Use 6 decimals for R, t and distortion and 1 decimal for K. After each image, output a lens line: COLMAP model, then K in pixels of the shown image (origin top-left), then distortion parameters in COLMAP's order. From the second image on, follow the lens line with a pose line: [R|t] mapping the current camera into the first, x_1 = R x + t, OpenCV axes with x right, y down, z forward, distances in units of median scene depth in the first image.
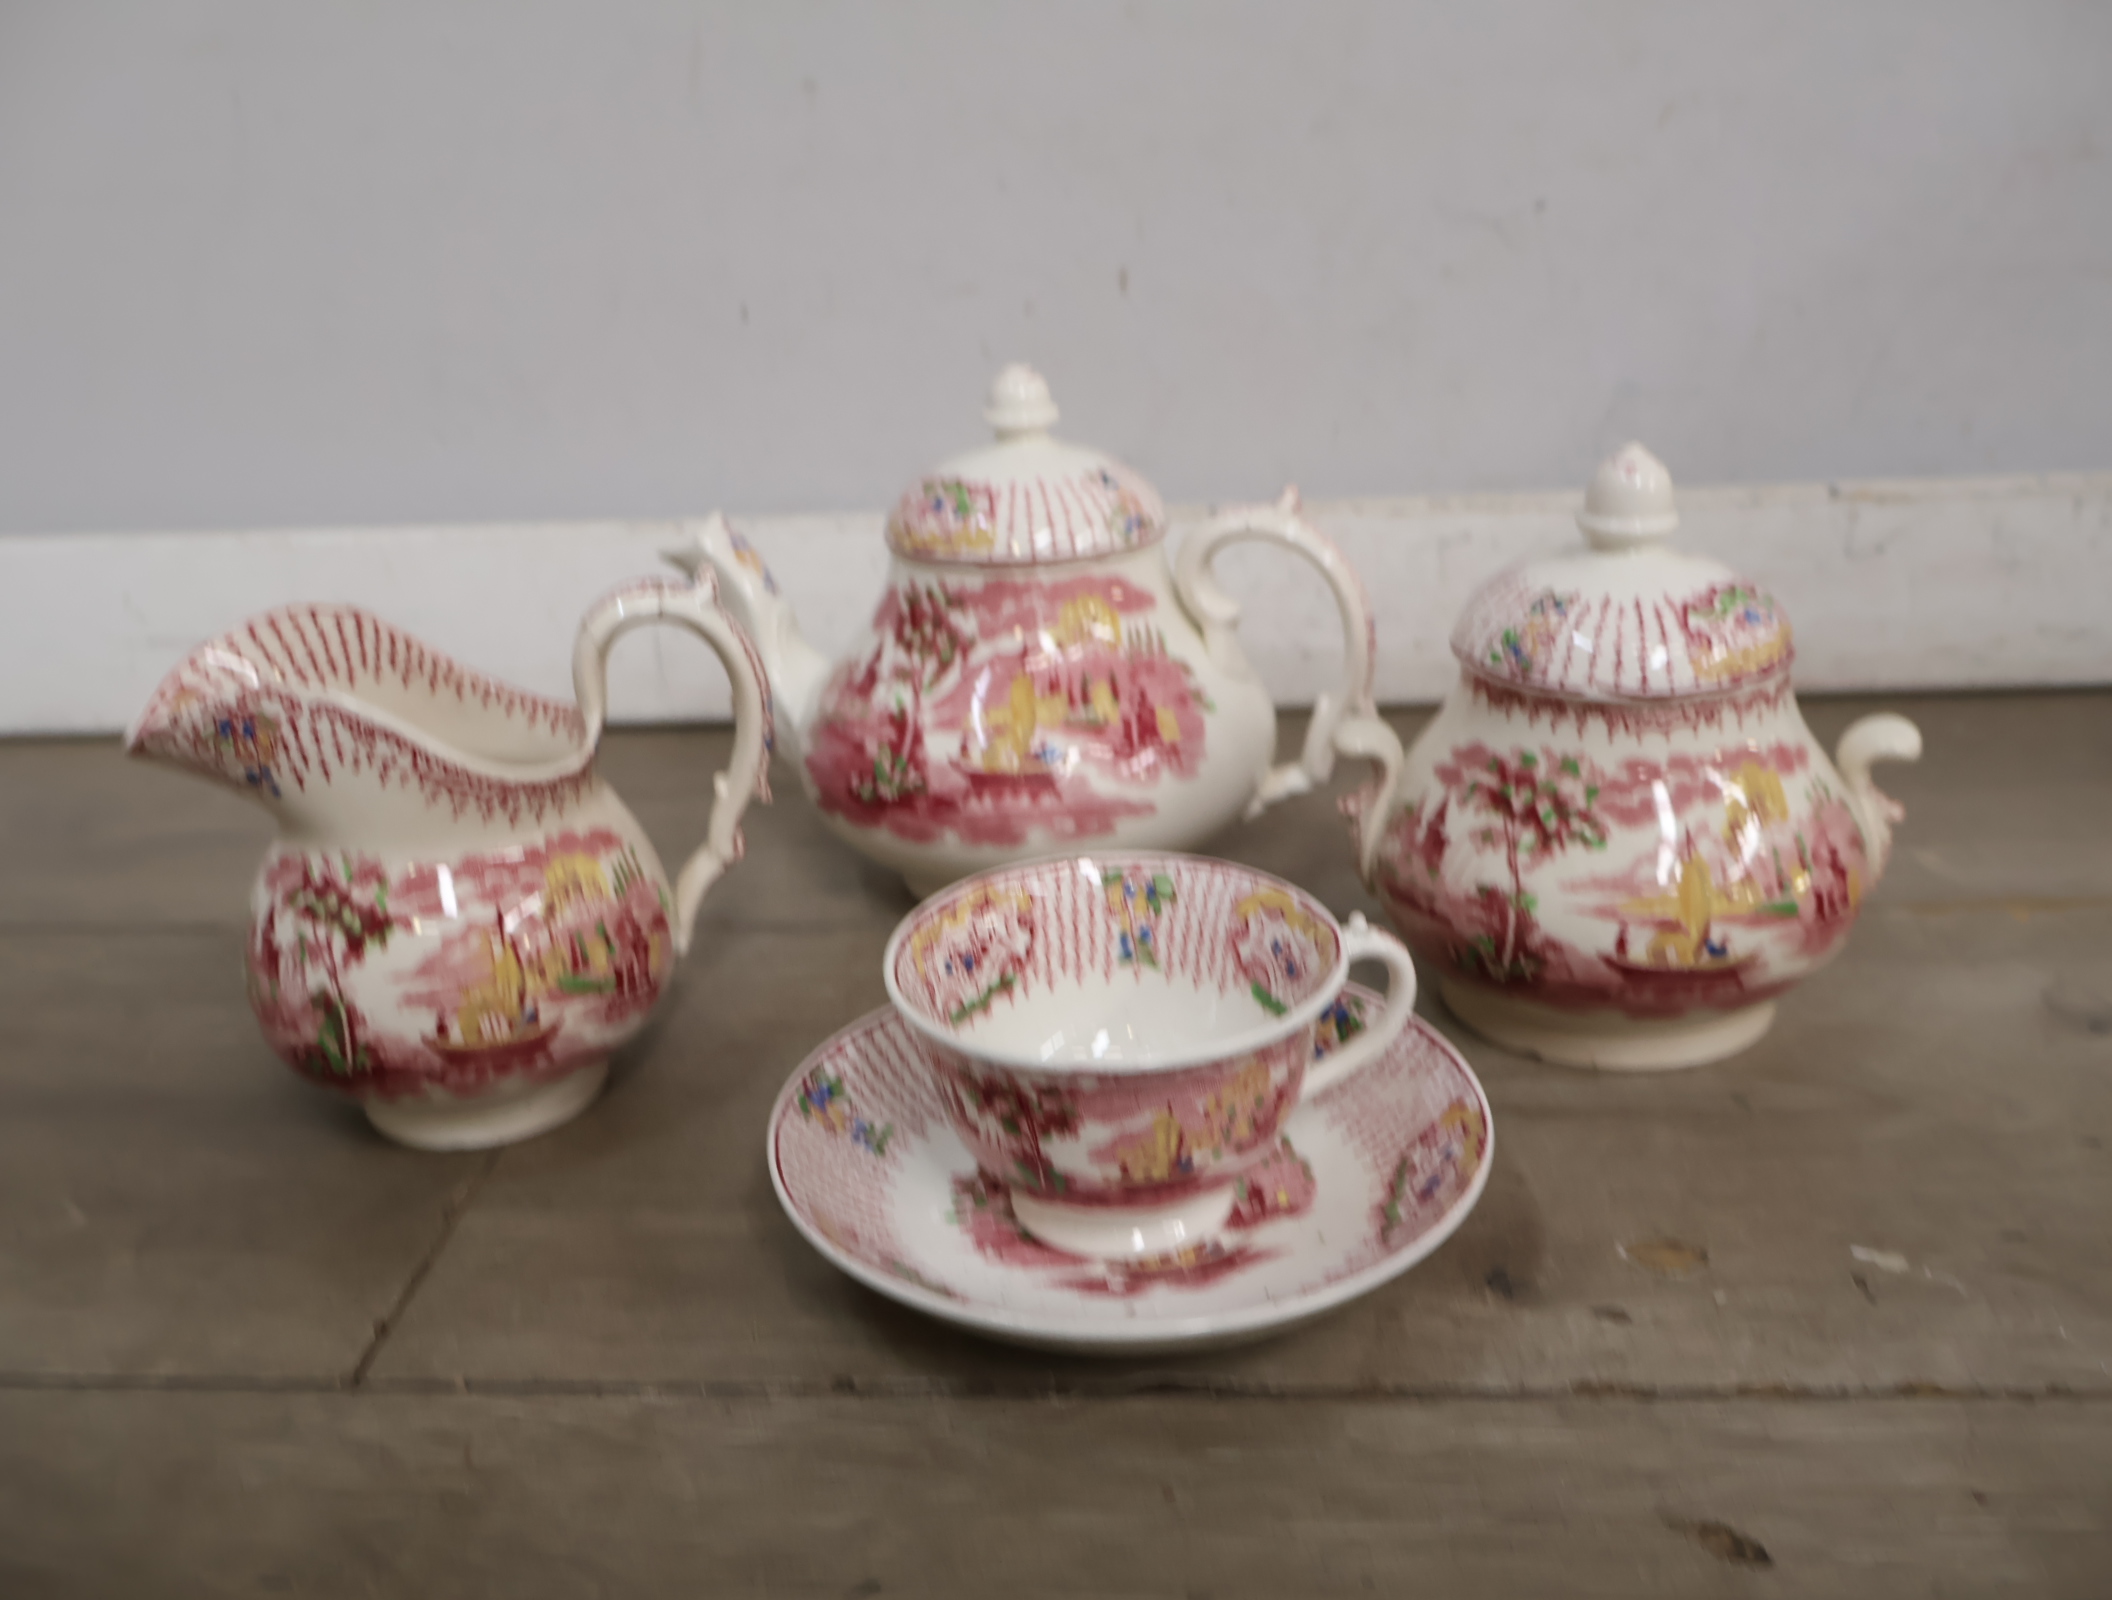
lens RADIAL K [[2036.9, 0, 1054.3], [0, 2036.9, 798.1], [0, 0, 1]] dist [0.010290, 0.000000]
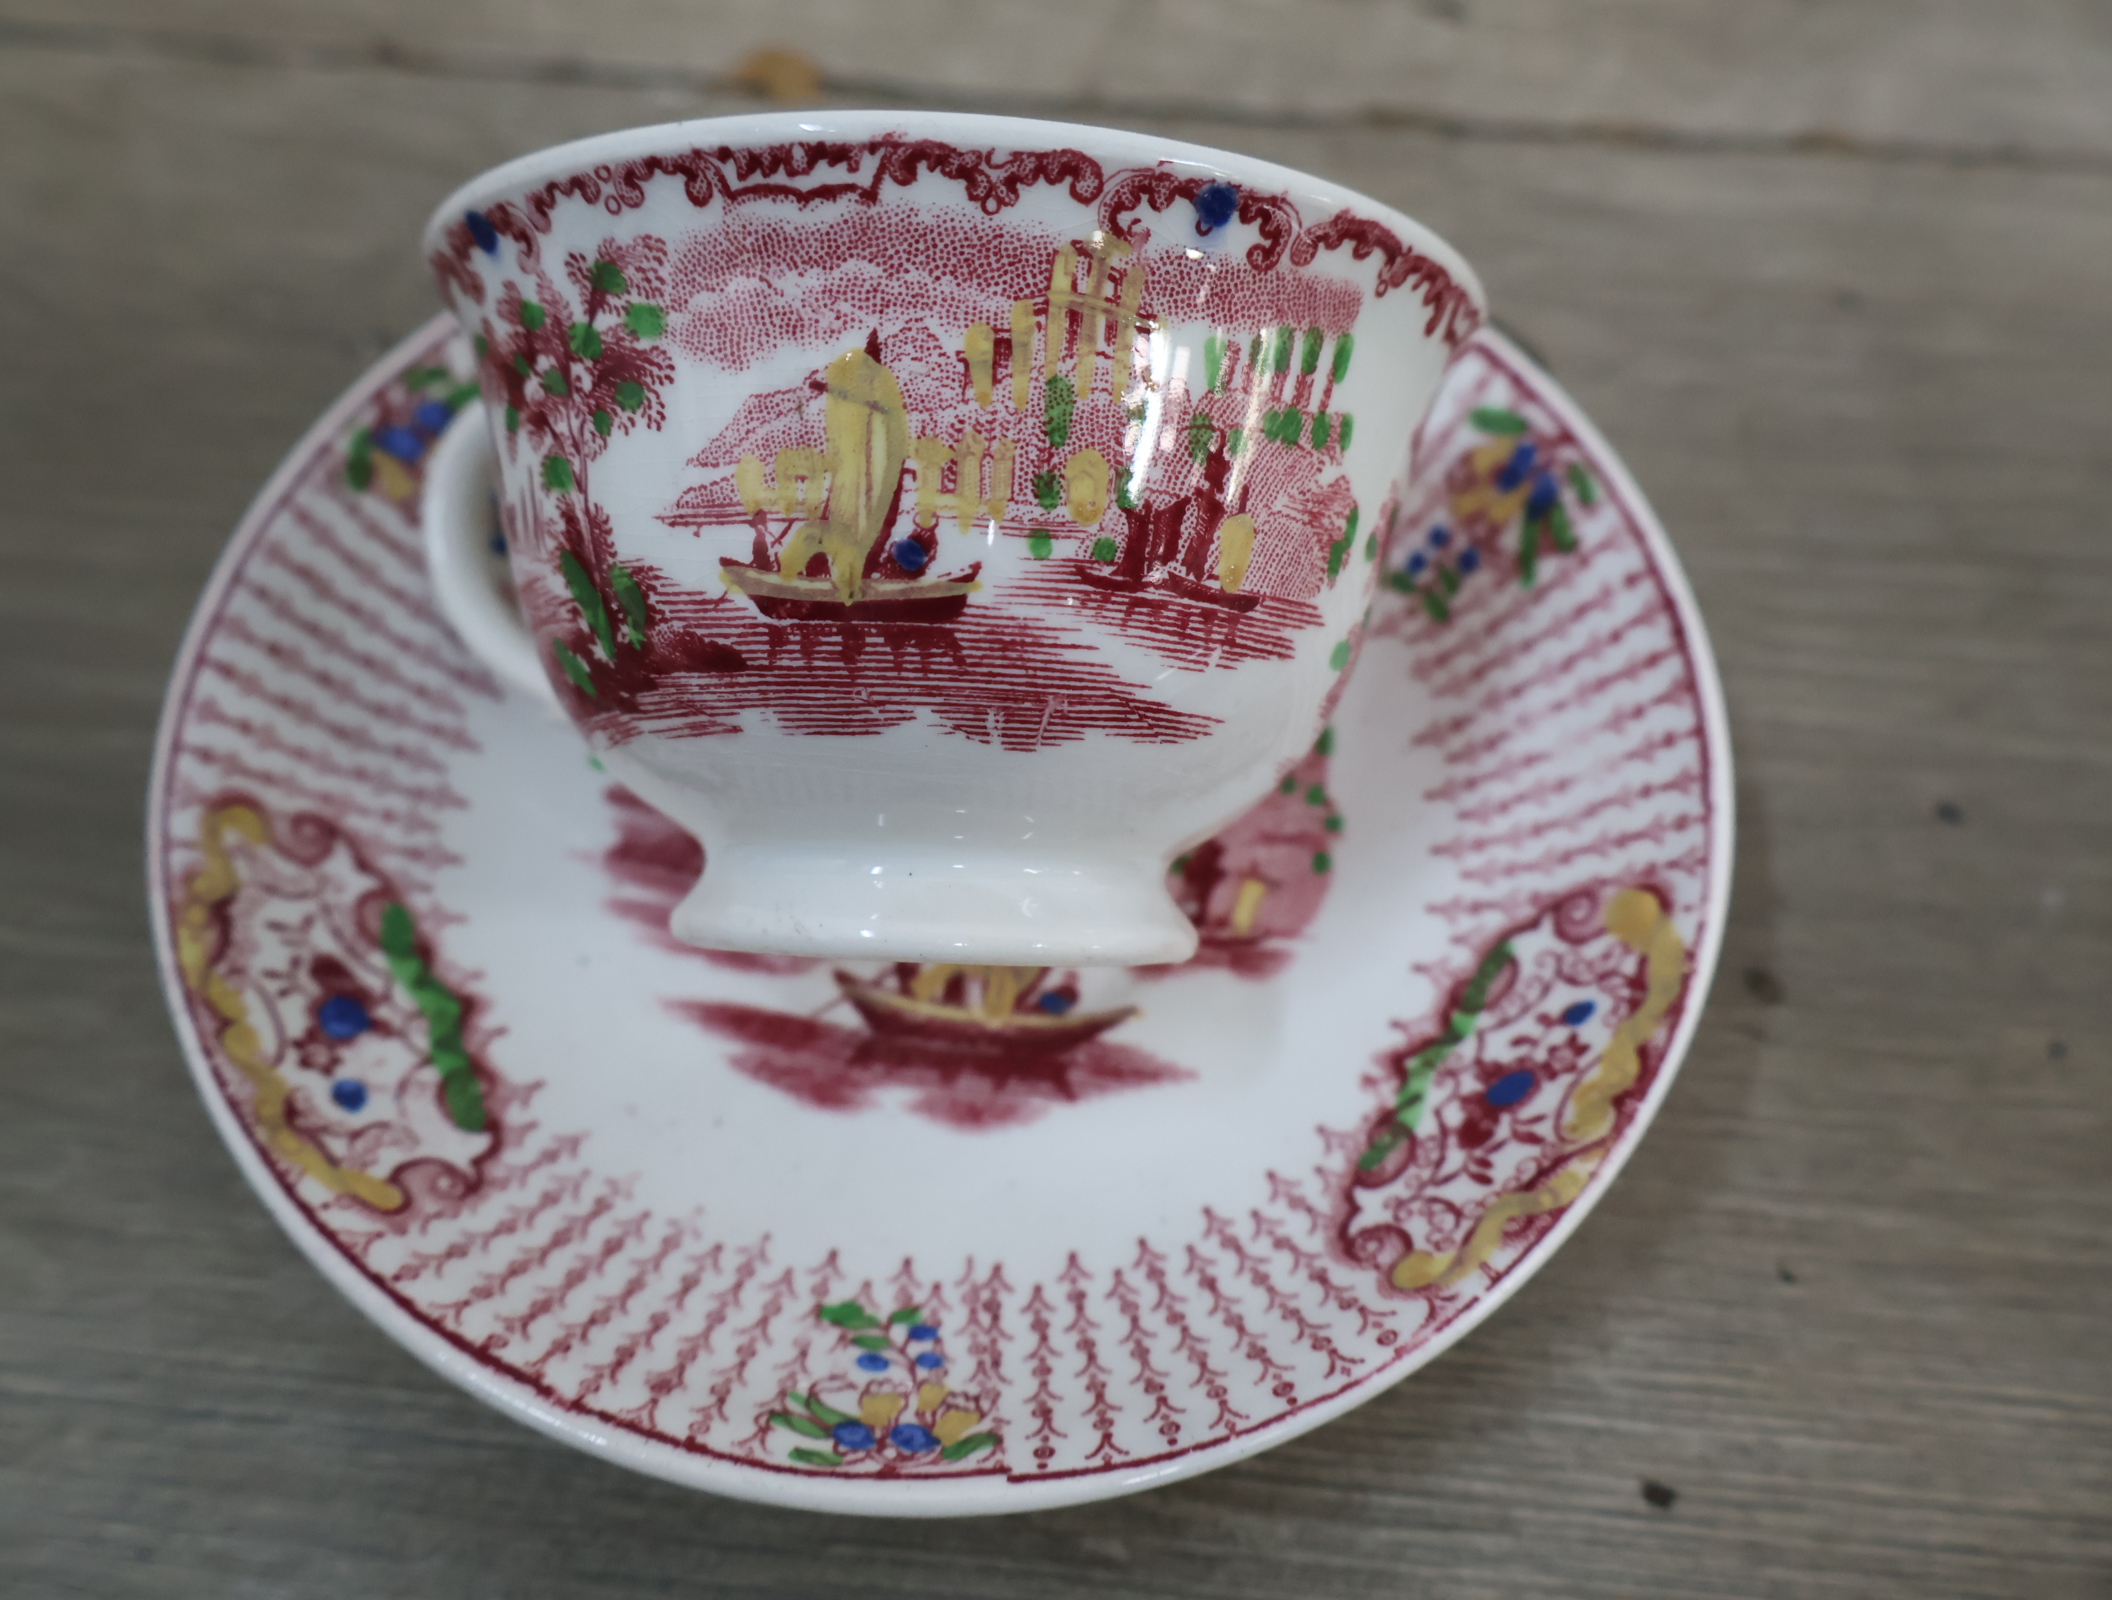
lens RADIAL K [[2036.9, 0, 1055.0], [0, 2036.9, 782.6], [0, 0, 1]] dist [0.010290, 0.000000]
pose [[0.953759, 0.277041, -0.116580, 0.102012], [-0.148170, 0.770821, 0.619580, -0.104880], [0.261512, -0.573657, 0.776228, 0.549046]]
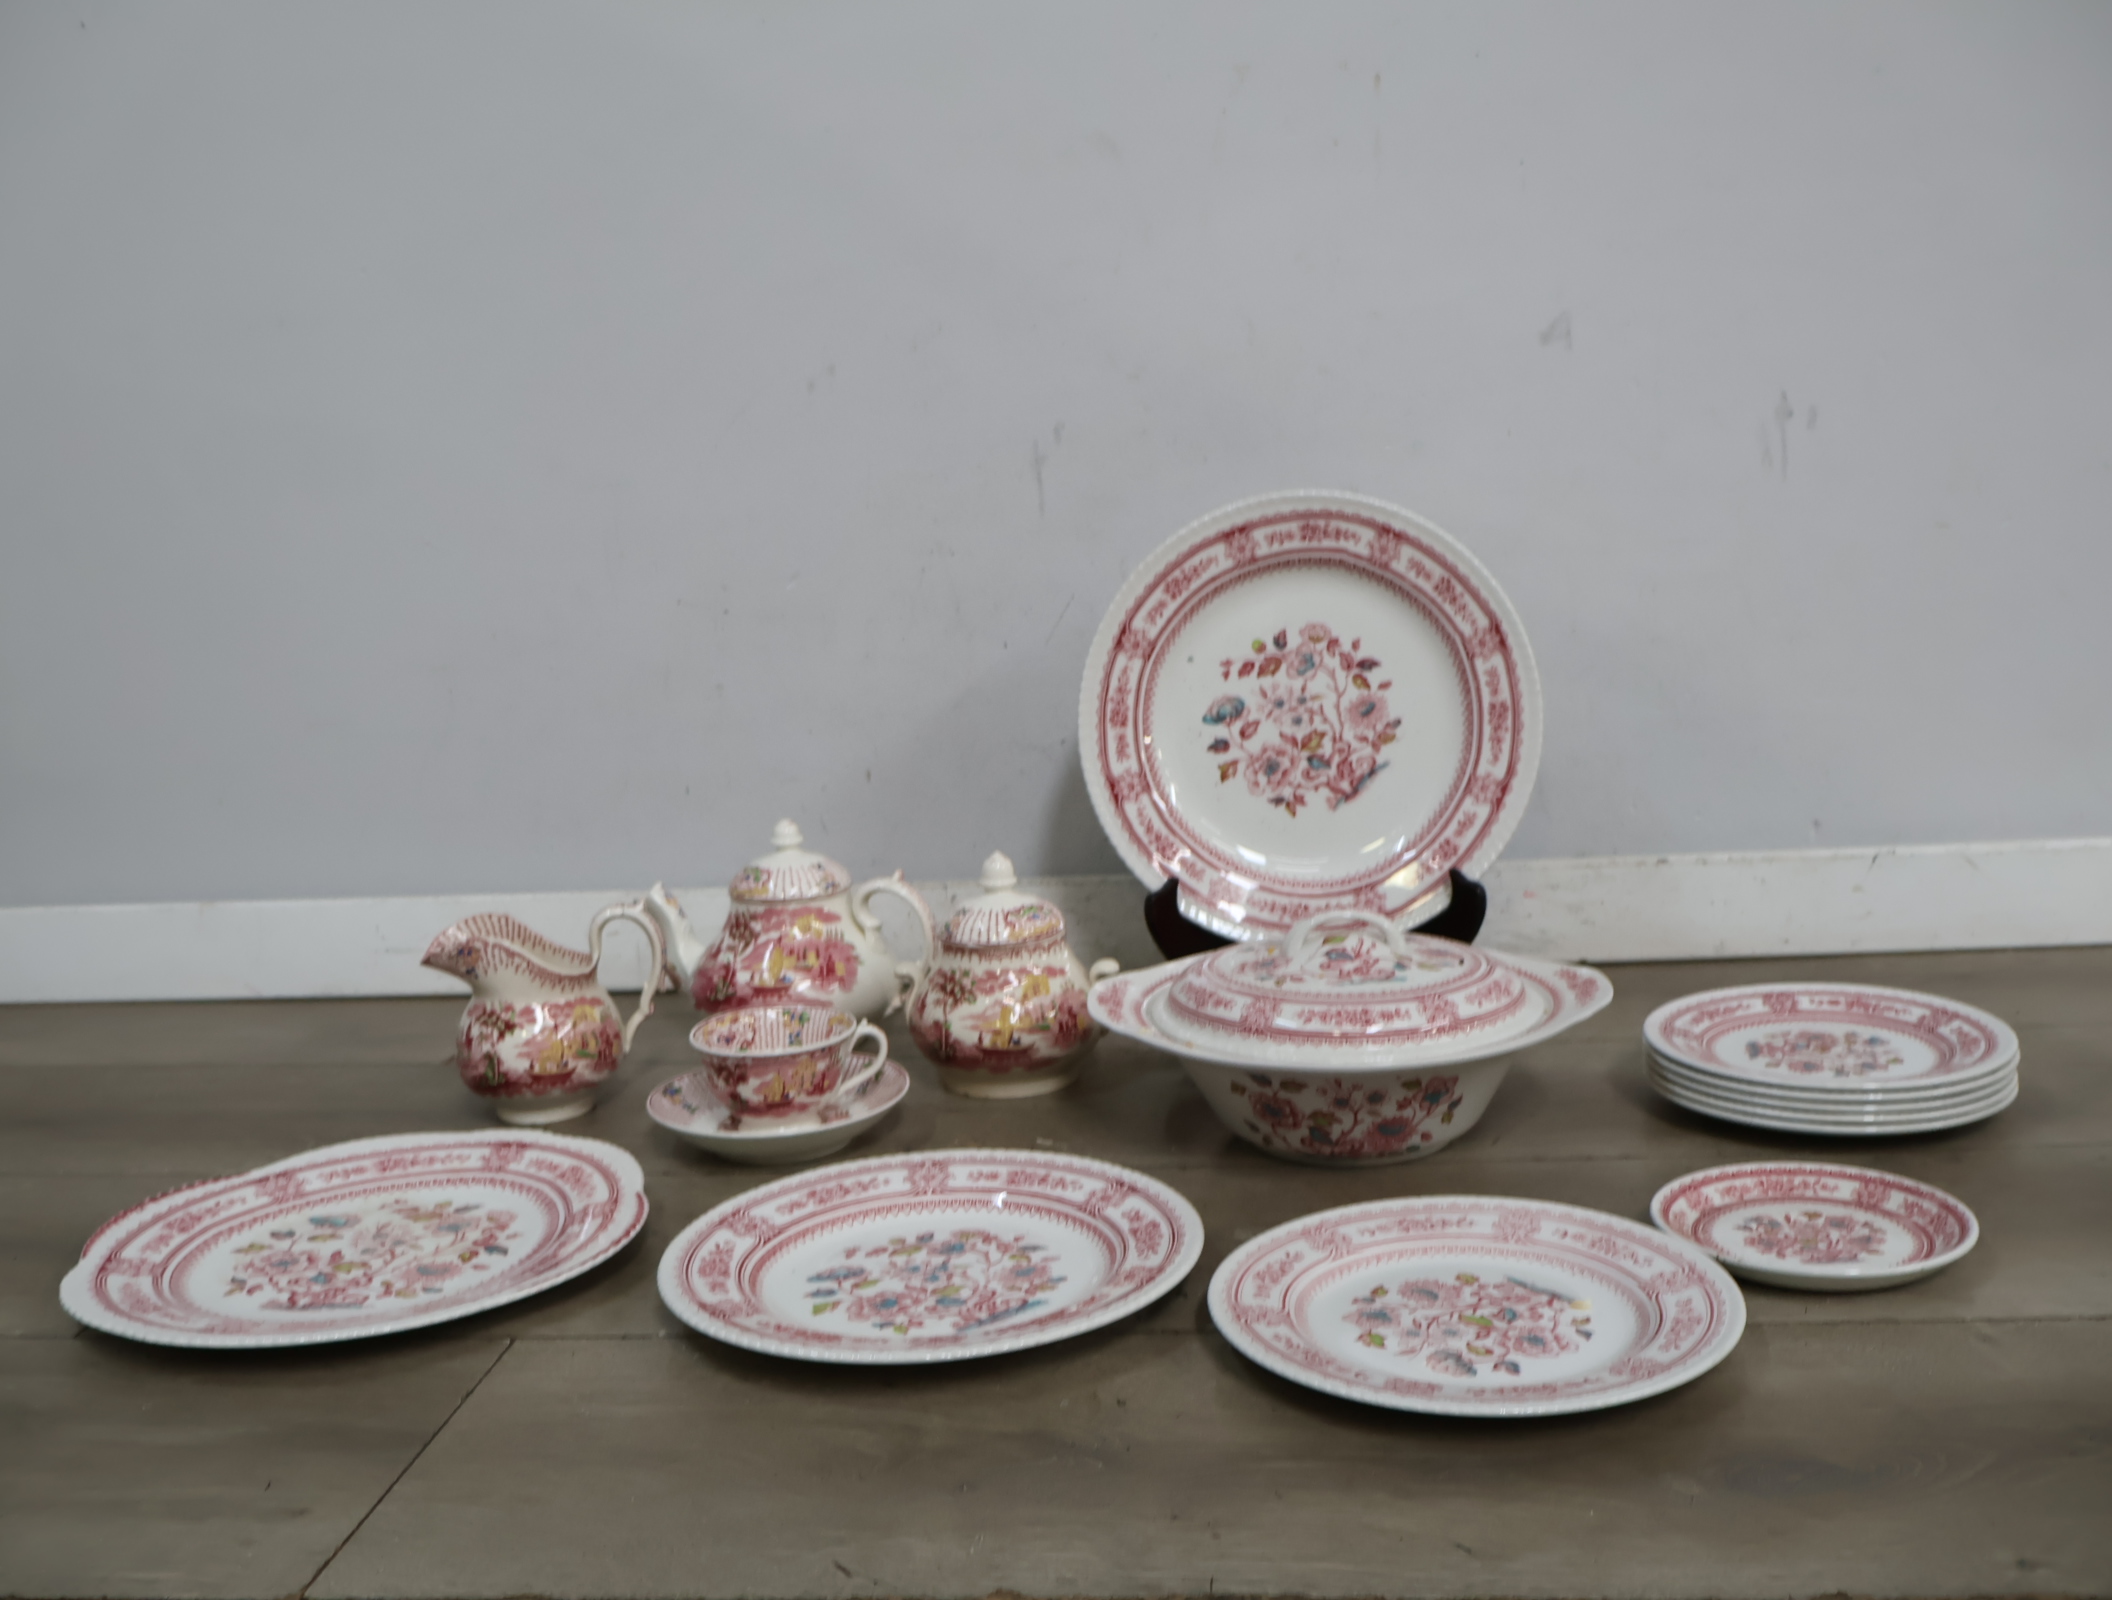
lens RADIAL K [[2036.9, 0, 1053.9], [0, 2036.9, 804.6], [0, 0, 1]] dist [0.010290, 0.000000]
pose [[0.999596, 0.002045, -0.028357, 0.414848], [-0.007623, 0.980163, -0.198047, 0.272097], [0.027390, 0.198183, 0.979782, -1.507326]]
